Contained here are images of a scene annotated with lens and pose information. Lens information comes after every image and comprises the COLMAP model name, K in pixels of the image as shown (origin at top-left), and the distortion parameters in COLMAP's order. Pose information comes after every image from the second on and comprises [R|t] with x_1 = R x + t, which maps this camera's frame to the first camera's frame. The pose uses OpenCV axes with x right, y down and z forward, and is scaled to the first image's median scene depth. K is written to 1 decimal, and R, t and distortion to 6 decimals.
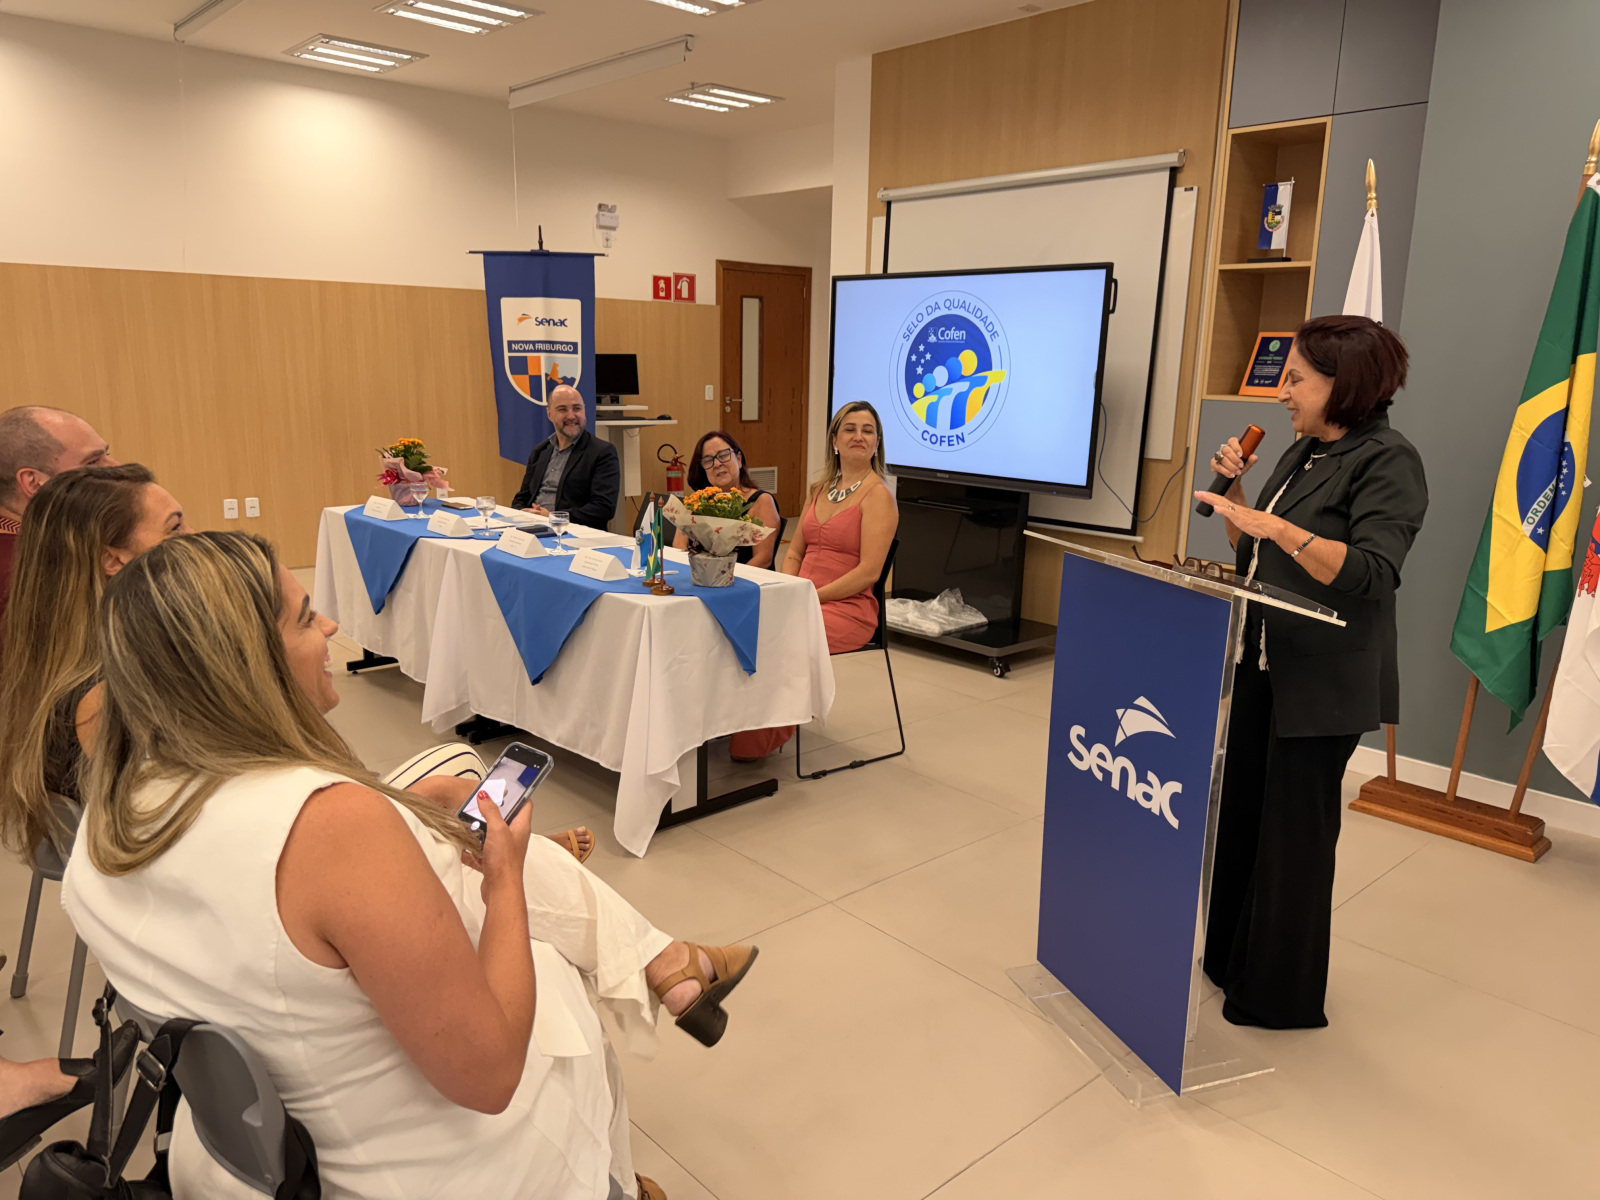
lens RADIAL K [[1129.1, 0, 812.3], [0, 1129.1, 605.7], [0, 0, 1]] dist [0.110872, -0.161208]
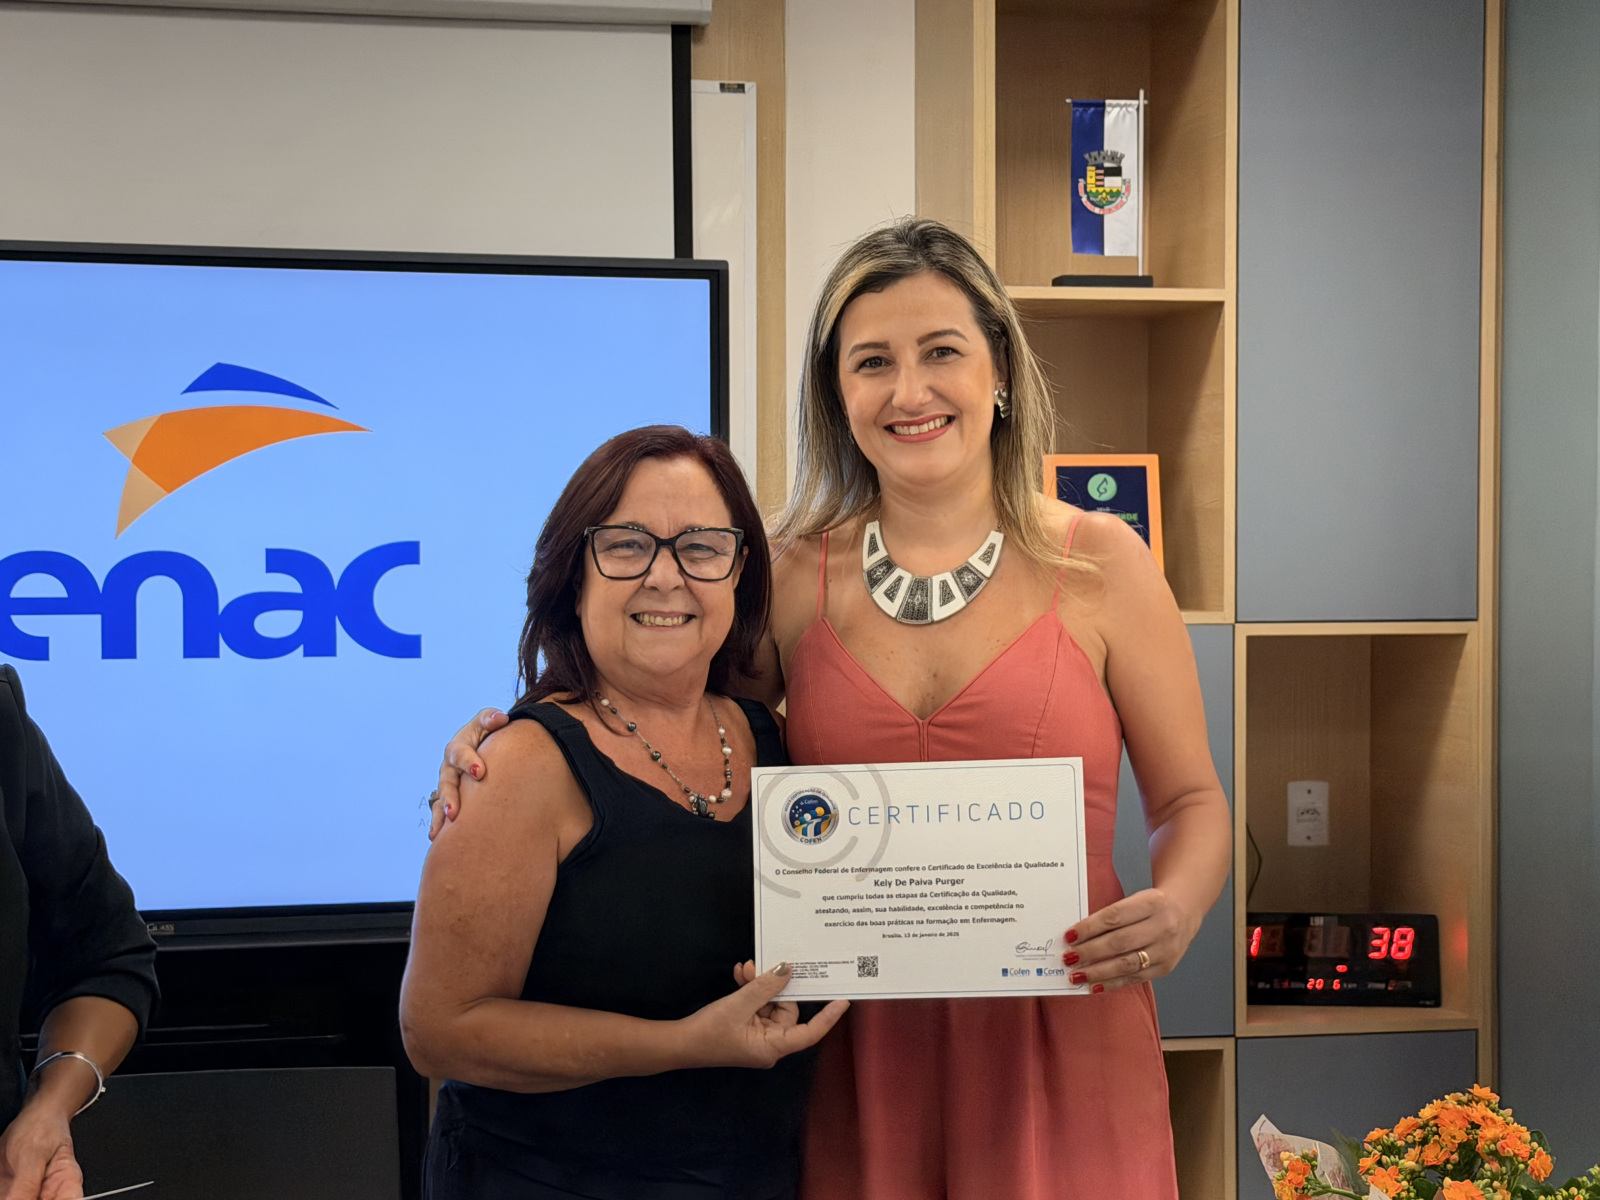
lens RADIAL K [[2609.5, 0, 809.8], [0, 2609.5, 608.9], [0, 0, 1]] dist [0.153998, -0.184292]
pose [[0.518800, -0.046988, 0.853604, -0.367266], [0.199404, 0.977598, -0.067380, -0.117860], [-0.831315, 0.205169, 0.516547, 0.509685]]
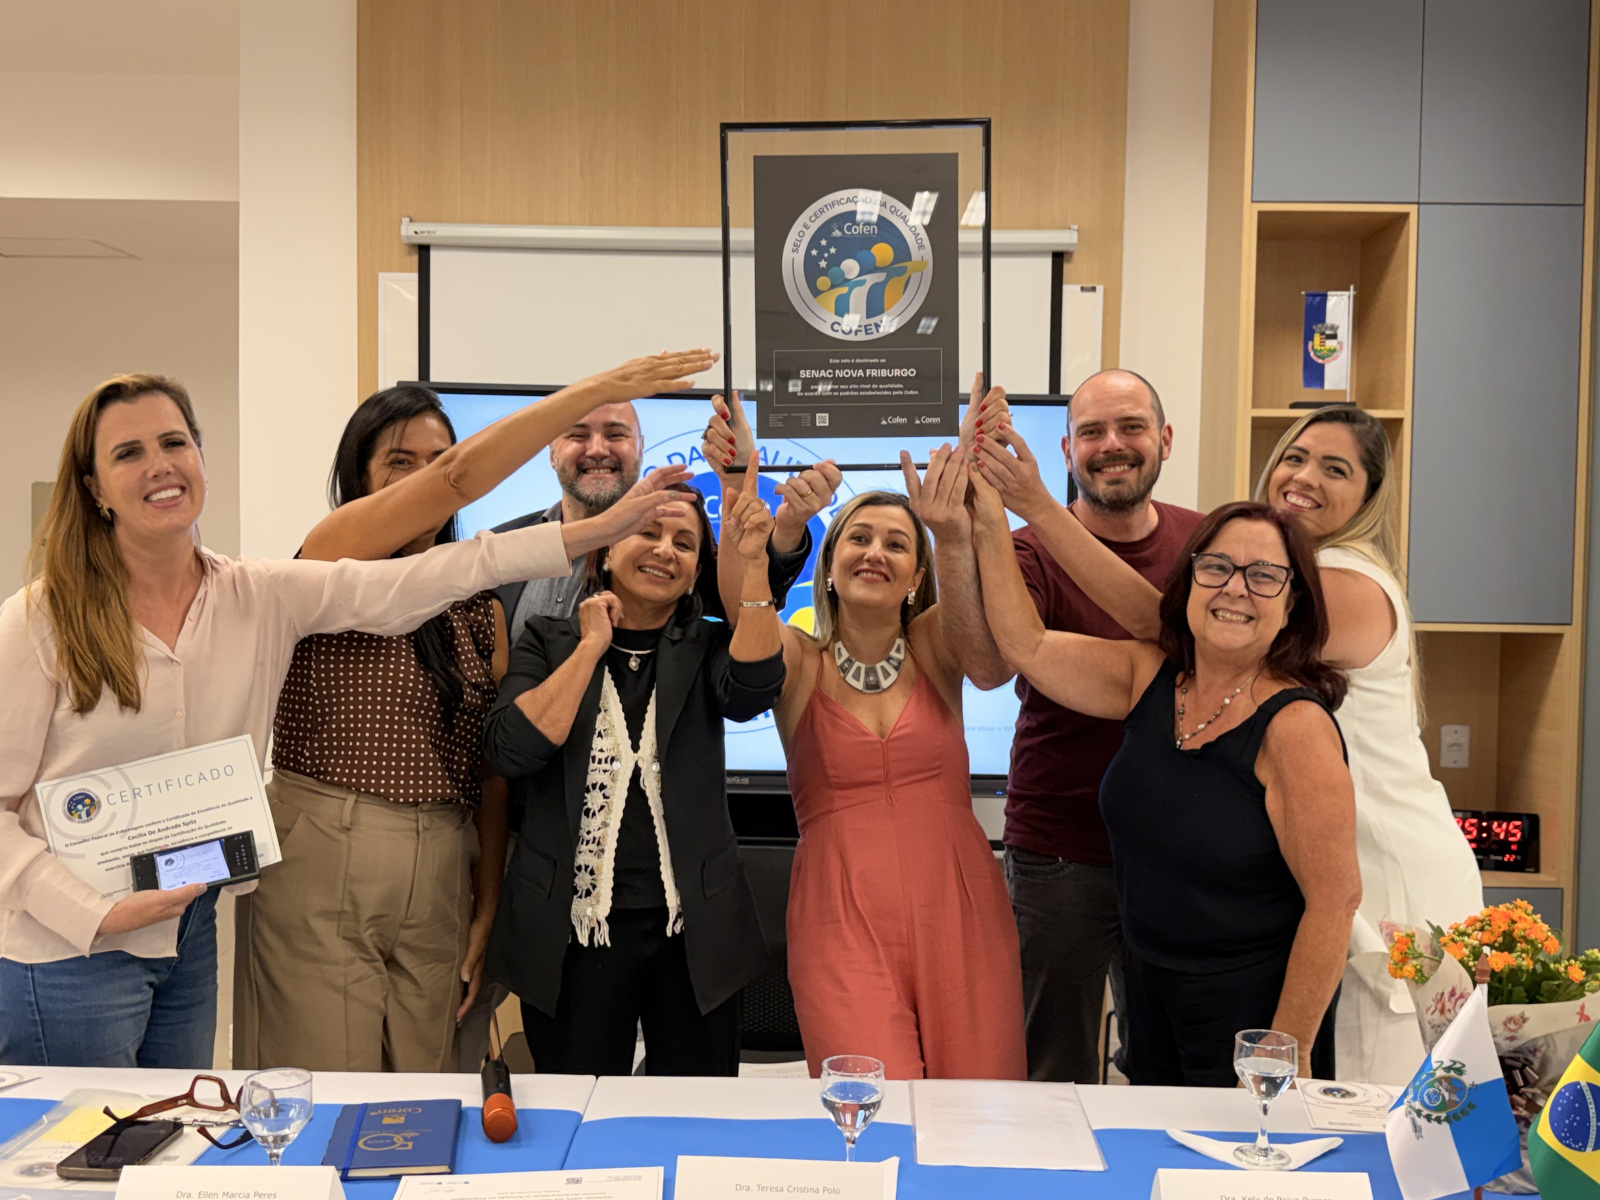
lens RADIAL K [[1647.3, 0, 793.7], [0, 1647.3, 607.9], [0, 0, 1]] dist [0.139414, -0.267704]
pose [[0.683103, -0.033834, 0.729538, -0.400708], [0.158335, 0.982029, -0.102713, -0.113050], [-0.712952, 0.185674, 0.676184, 0.483591]]
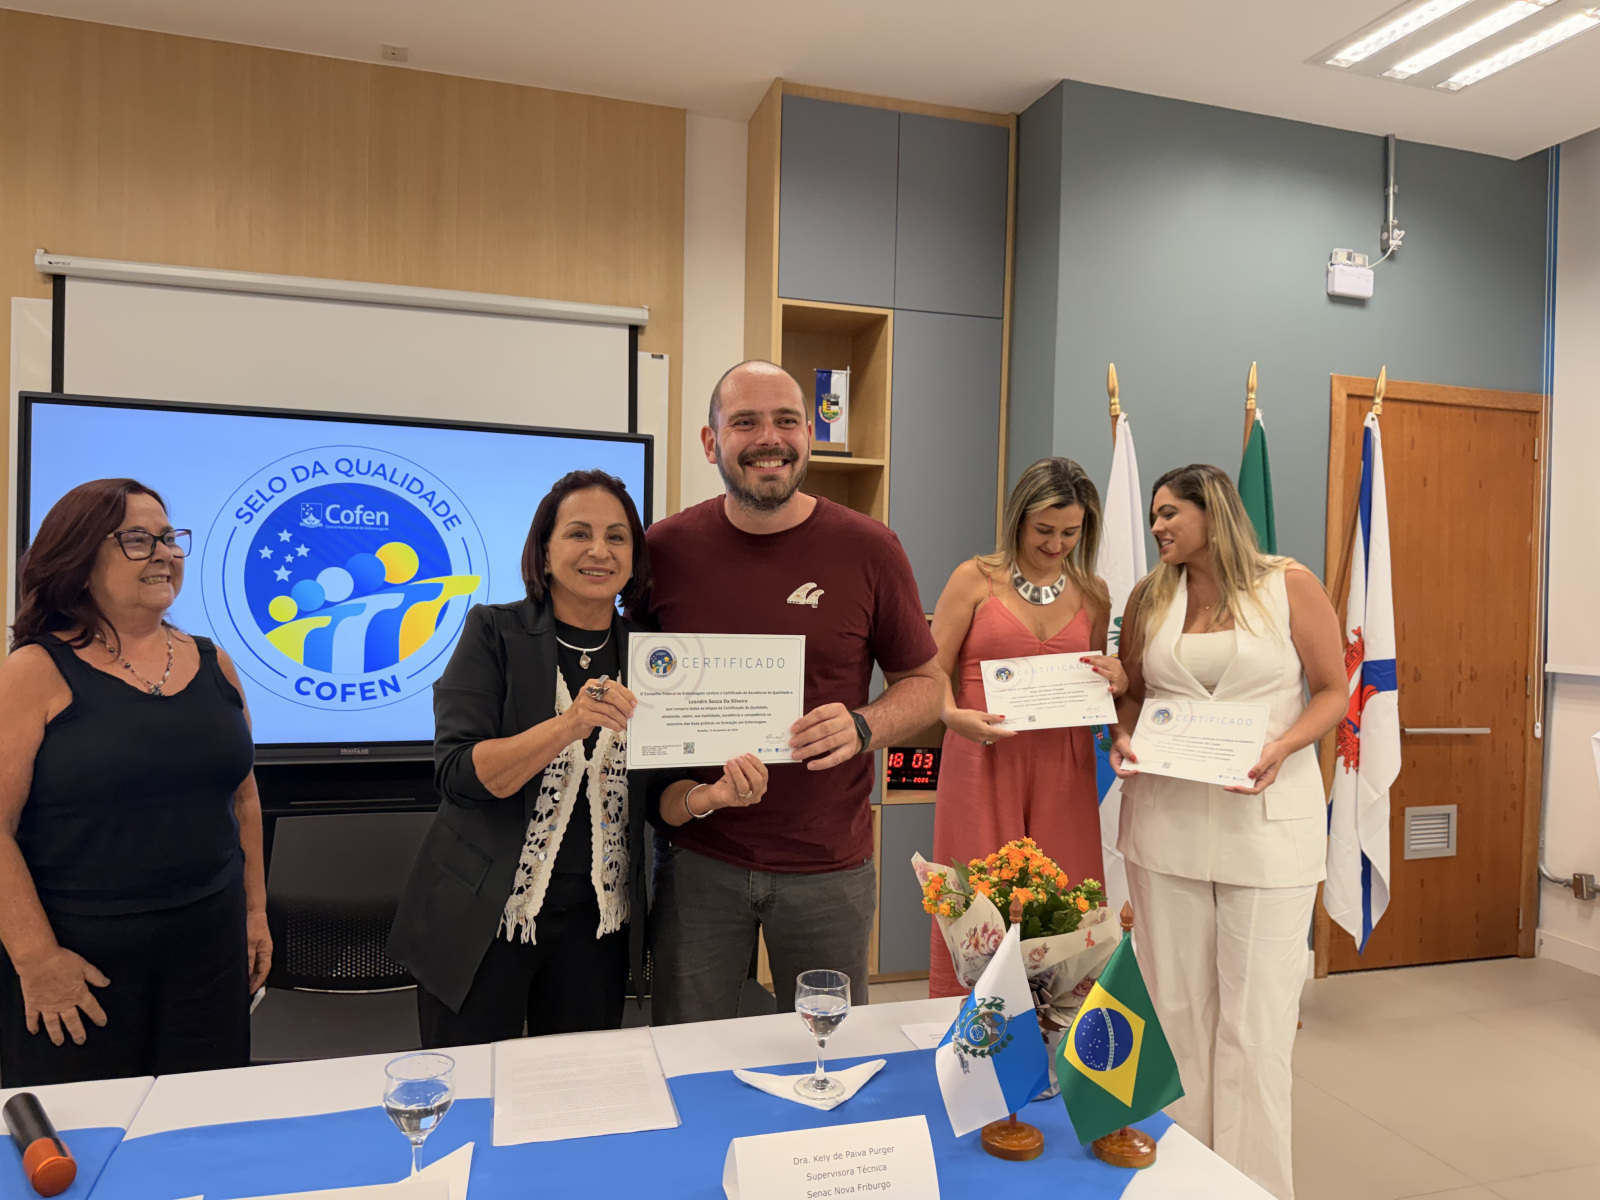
lens RADIAL K [[1129.1, 0, 812.3], [0, 1129.1, 605.7], [0, 0, 1]] dist [0.110872, -0.161208]
pose [[0.423401, -0.029632, 0.905457, -0.318128], [0.183726, 0.981505, -0.053791, -0.115628], [-0.887117, 0.189131, 0.421015, 0.541320]]
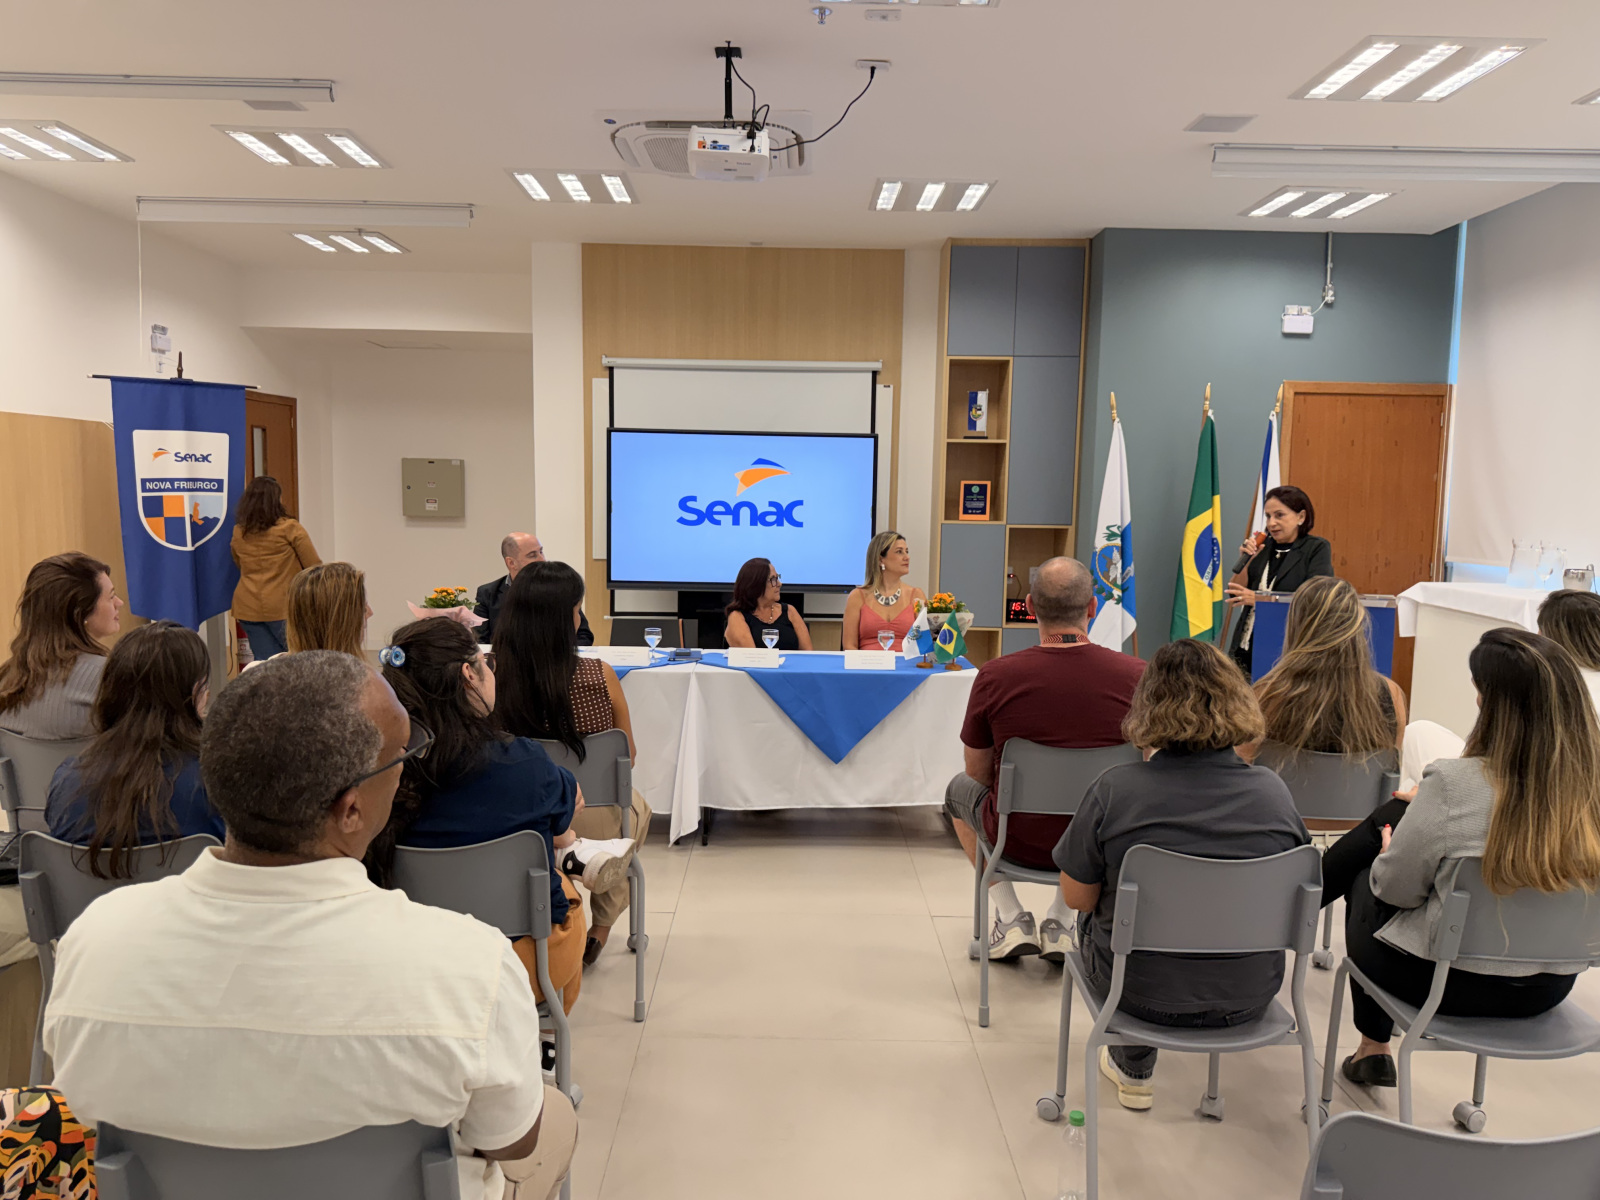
lens RADIAL K [[1119.2, 0, 793.7], [0, 1119.2, 602.6], [0, 0, 1]] dist [0.151430, -0.324372]
pose [[0.673617, -0.083277, 0.734374, -0.778145], [0.158221, 0.986845, -0.033224, -0.047505], [-0.721946, 0.138574, 0.677931, 0.113012]]
